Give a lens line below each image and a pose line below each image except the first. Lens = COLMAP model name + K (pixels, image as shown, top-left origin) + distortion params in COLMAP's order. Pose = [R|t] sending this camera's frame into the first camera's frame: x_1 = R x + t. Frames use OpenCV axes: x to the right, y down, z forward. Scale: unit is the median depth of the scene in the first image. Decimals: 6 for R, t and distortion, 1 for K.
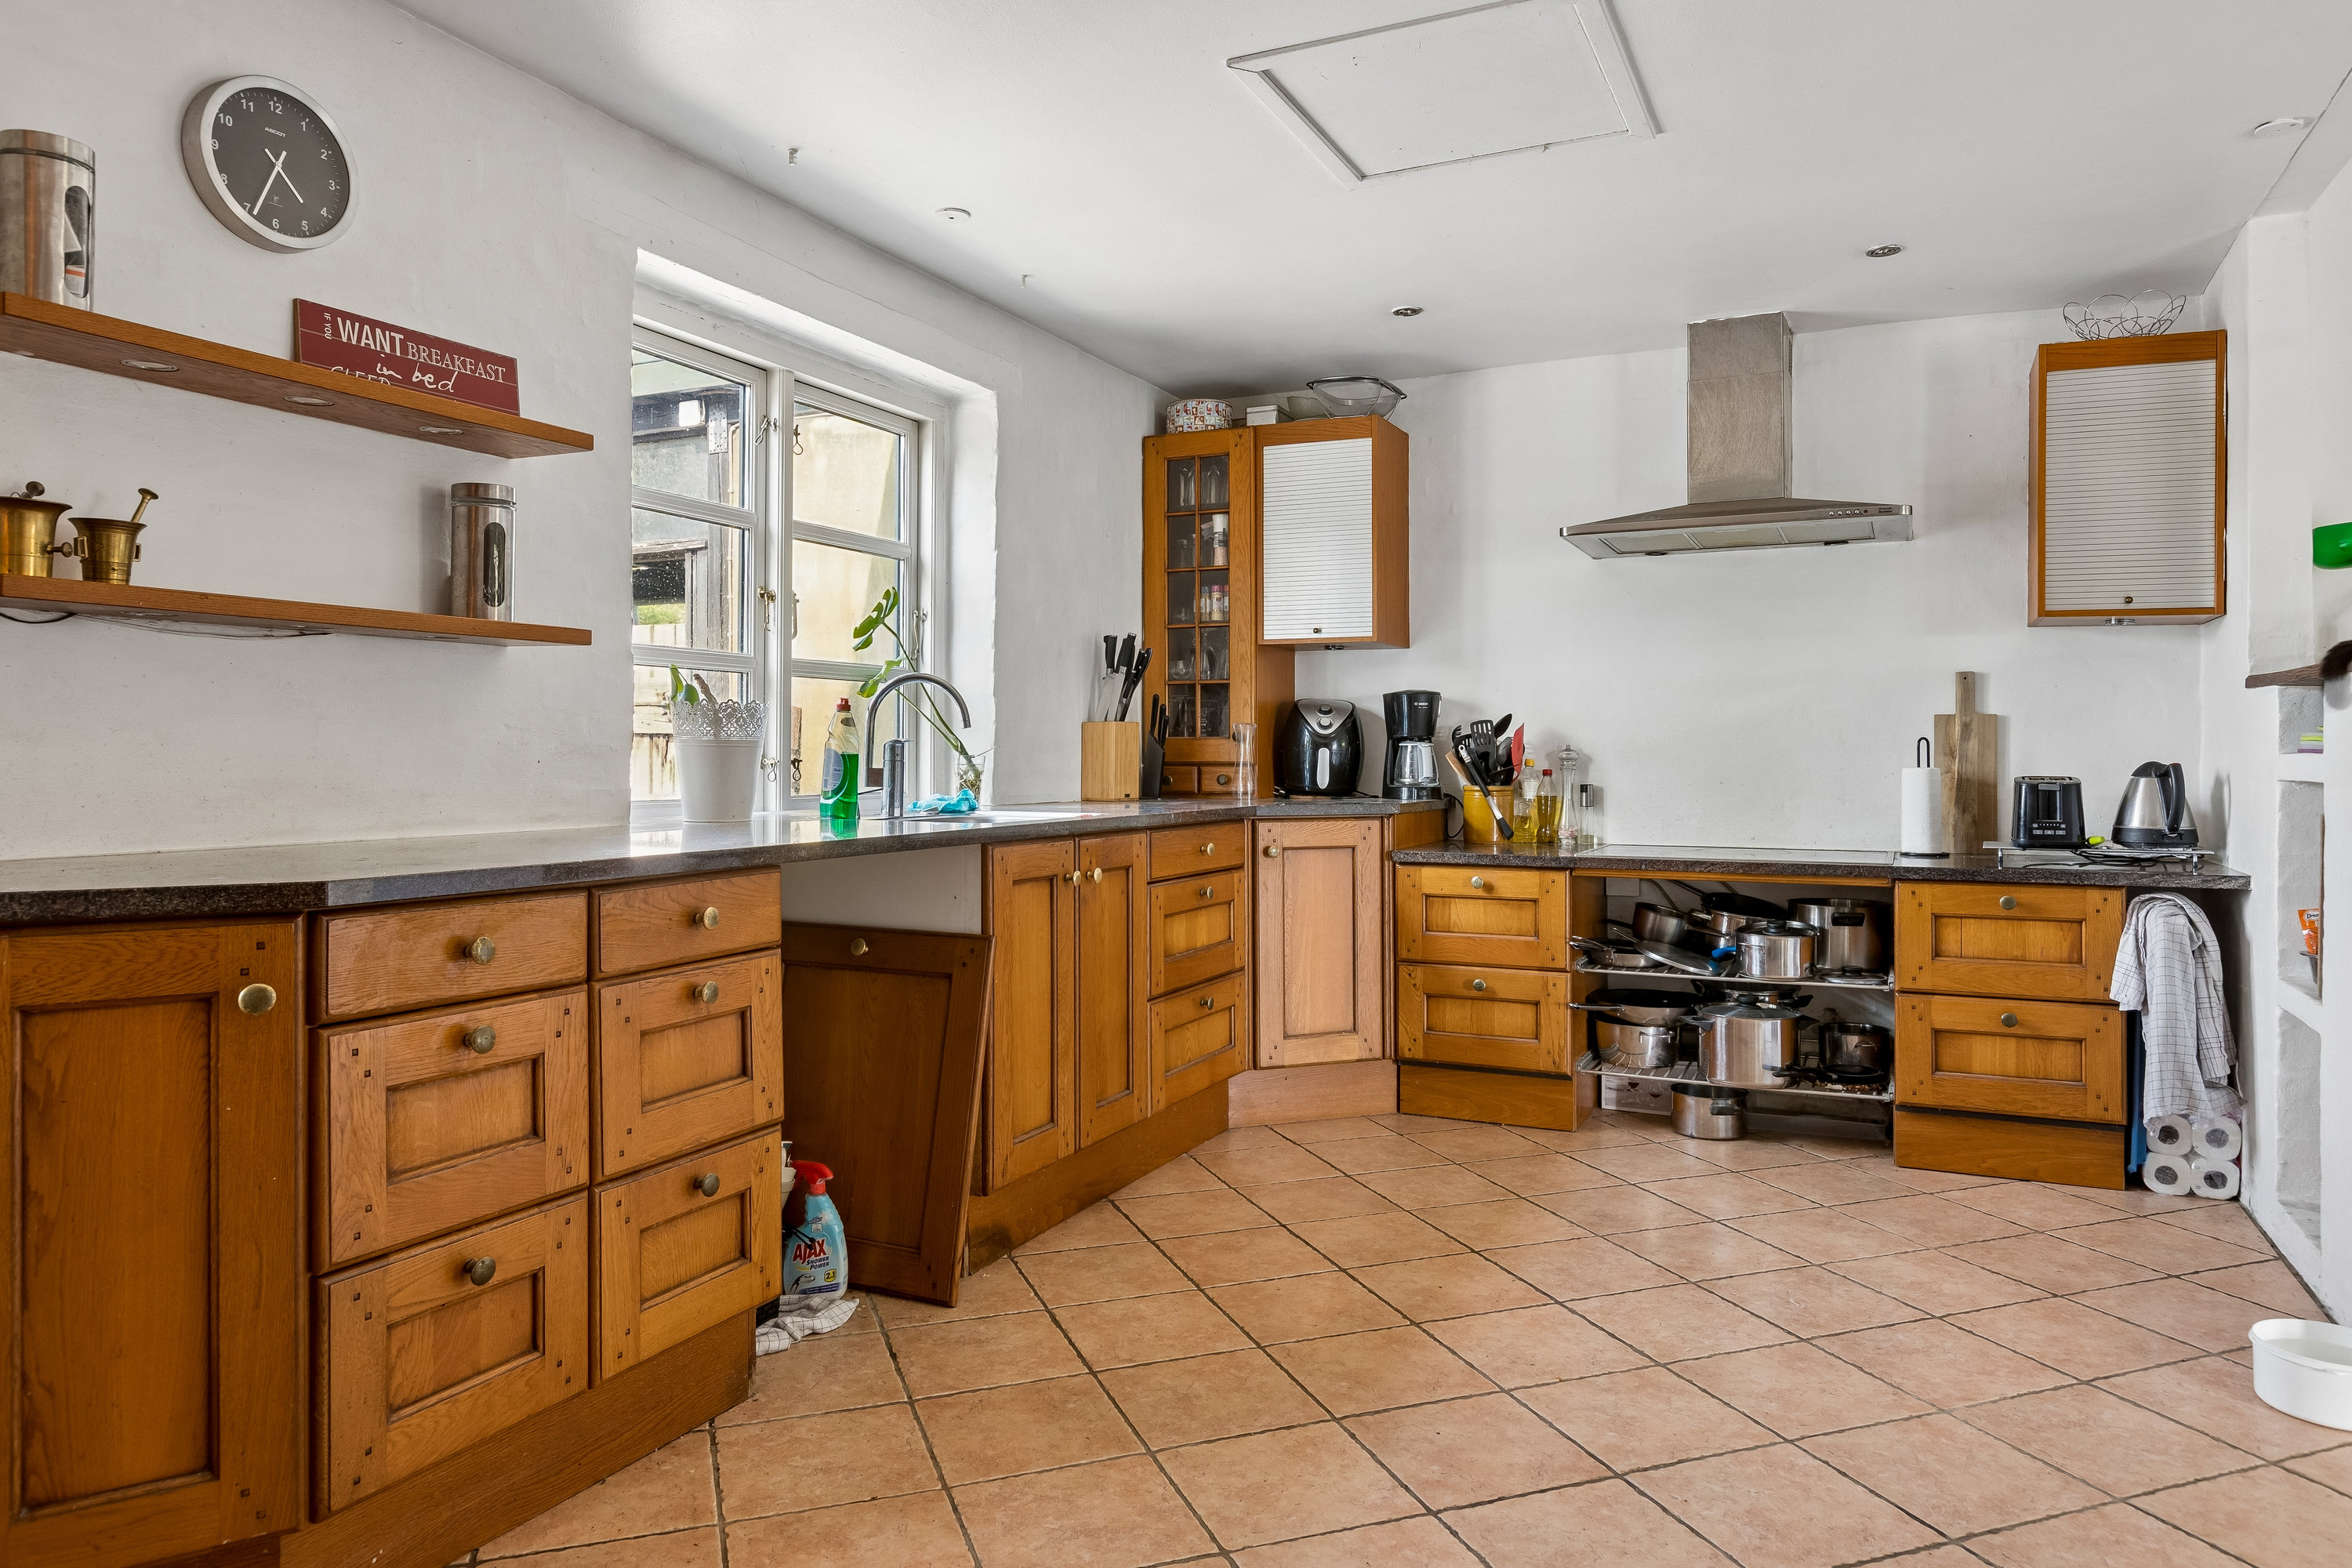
lens RADIAL K [[1529.1, 0, 1168.2], [0, 1529.1, 751.0], [0, 0, 1]] dist [0.003027, 0.000688]
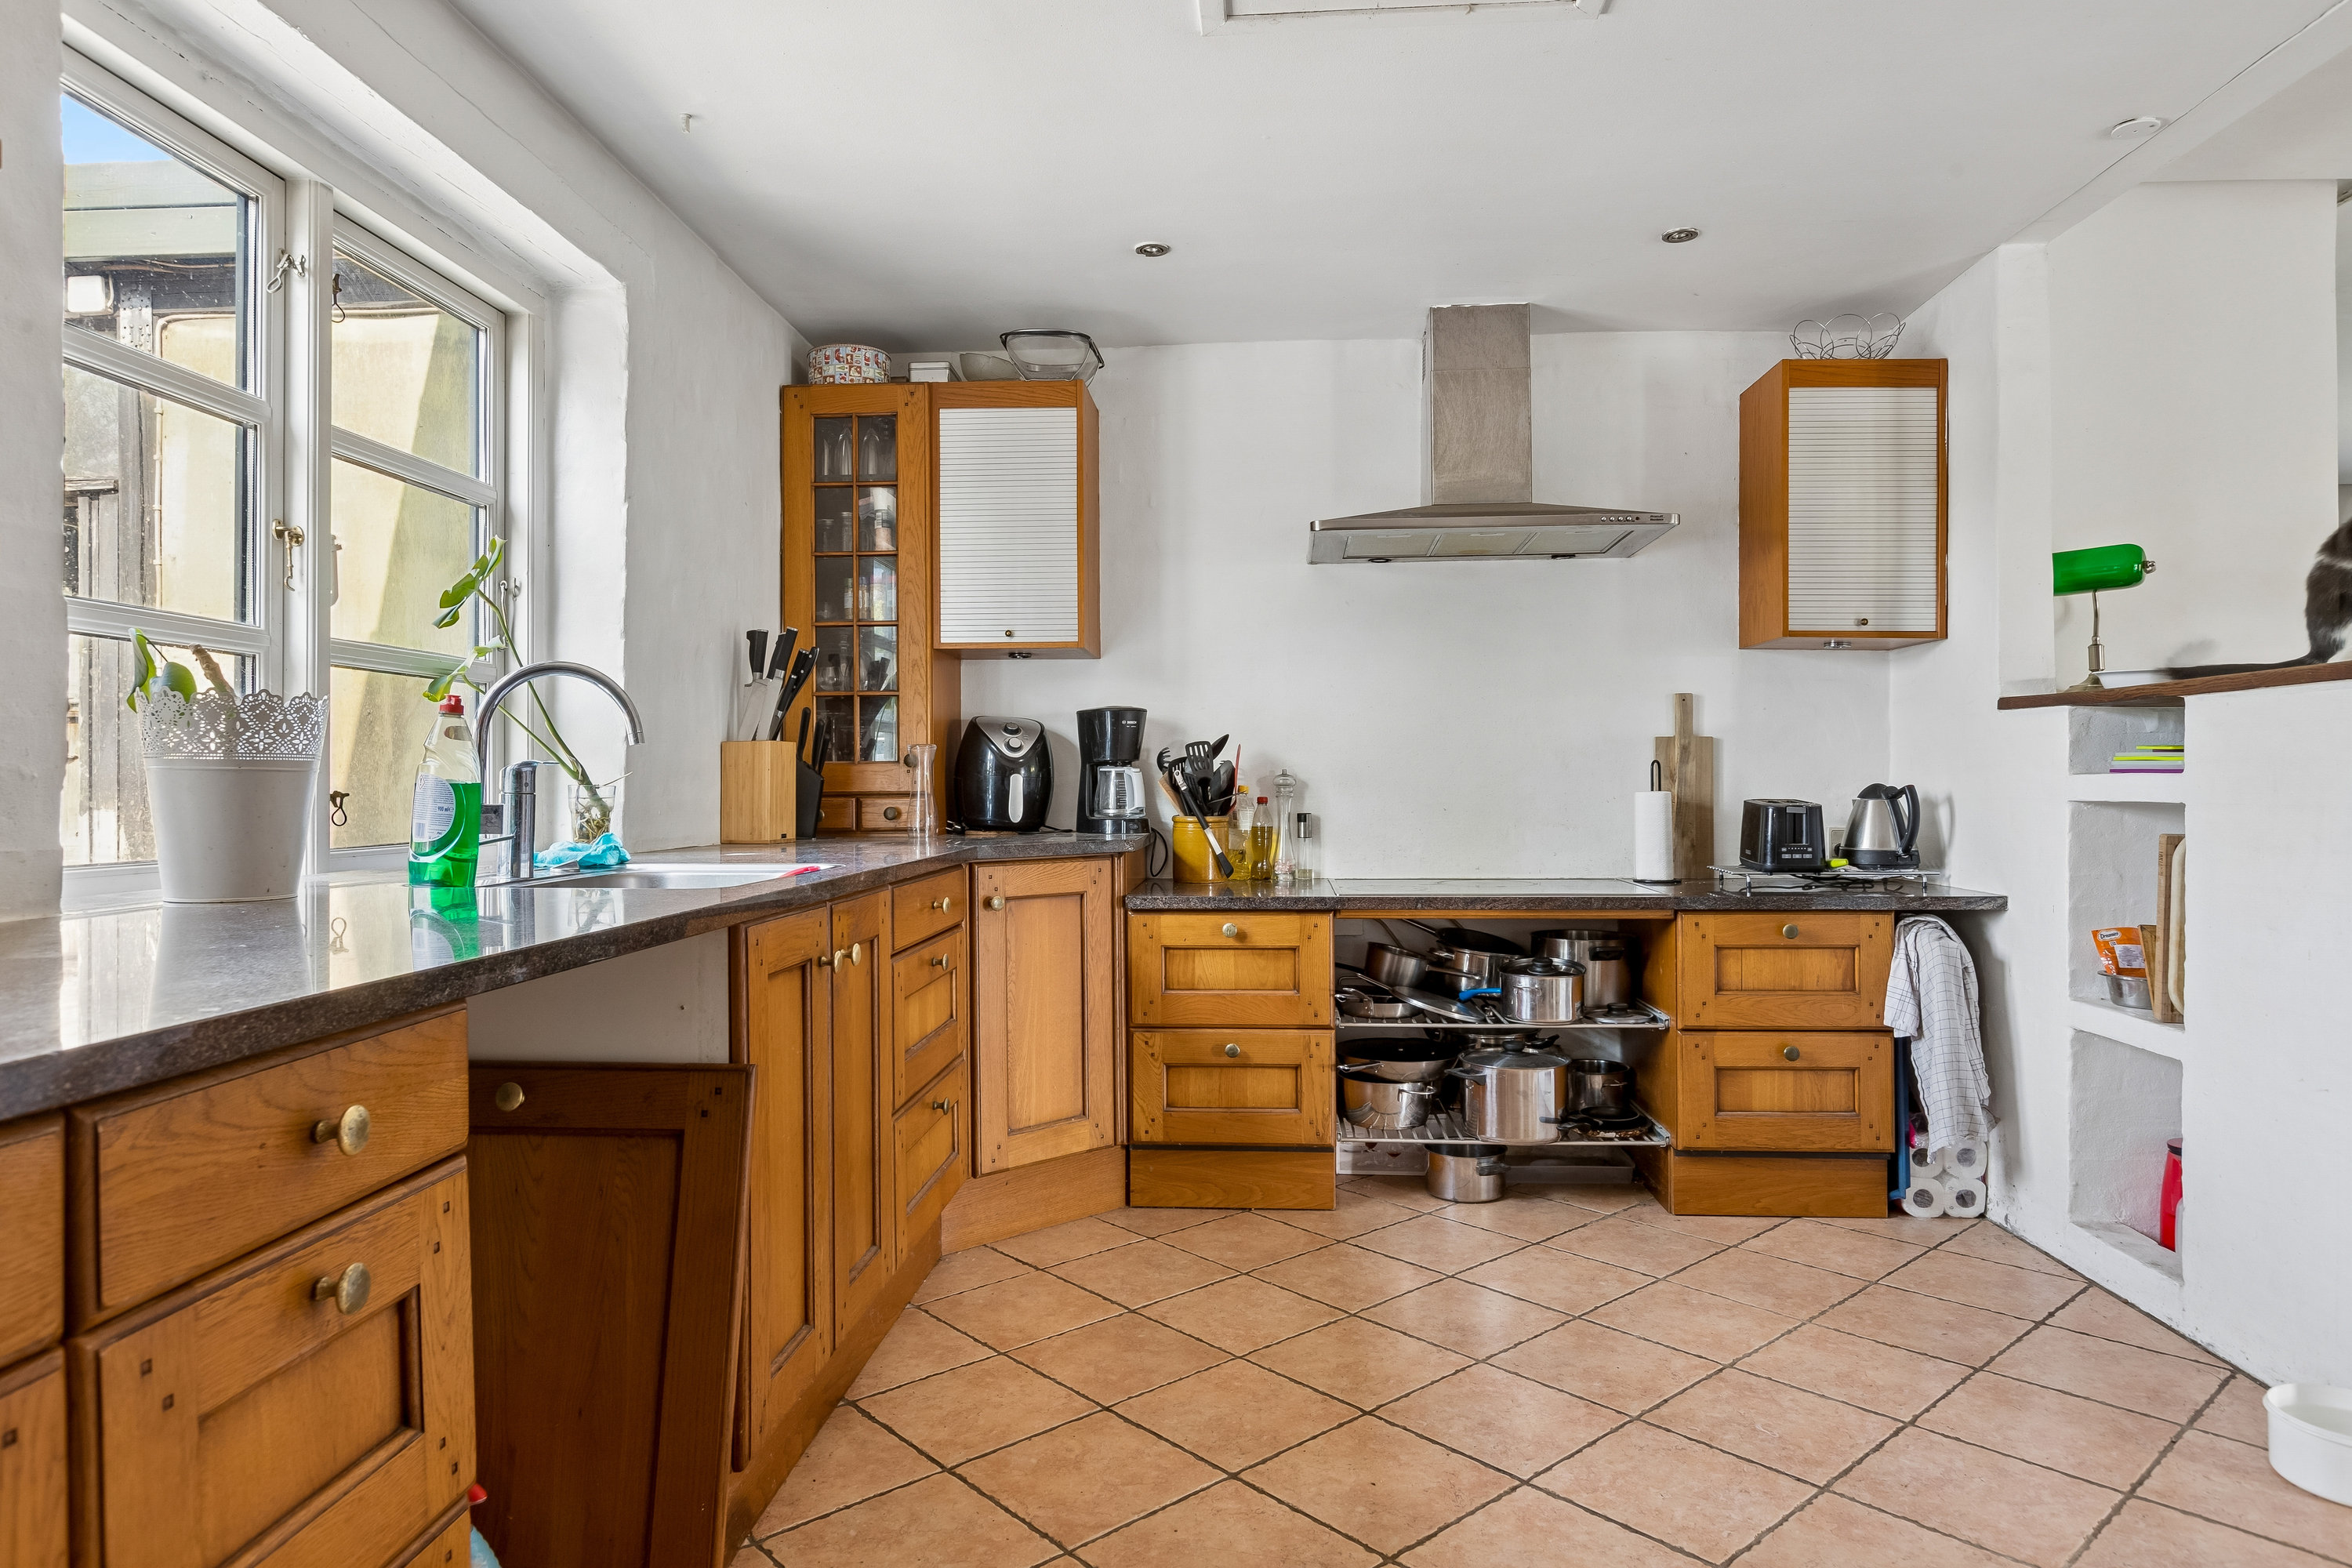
lens RADIAL K [[1435.7, 0, 1179.9], [0, 1435.7, 777.8], [0, 0, 1]] dist [-0.000929, 0.000581]
pose [[0.927170, -0.004527, 0.374613, -0.136734], [0.005376, 0.999985, -0.001223, 0.001770], [-0.374602, 0.003147, 0.927180, 0.296387]]
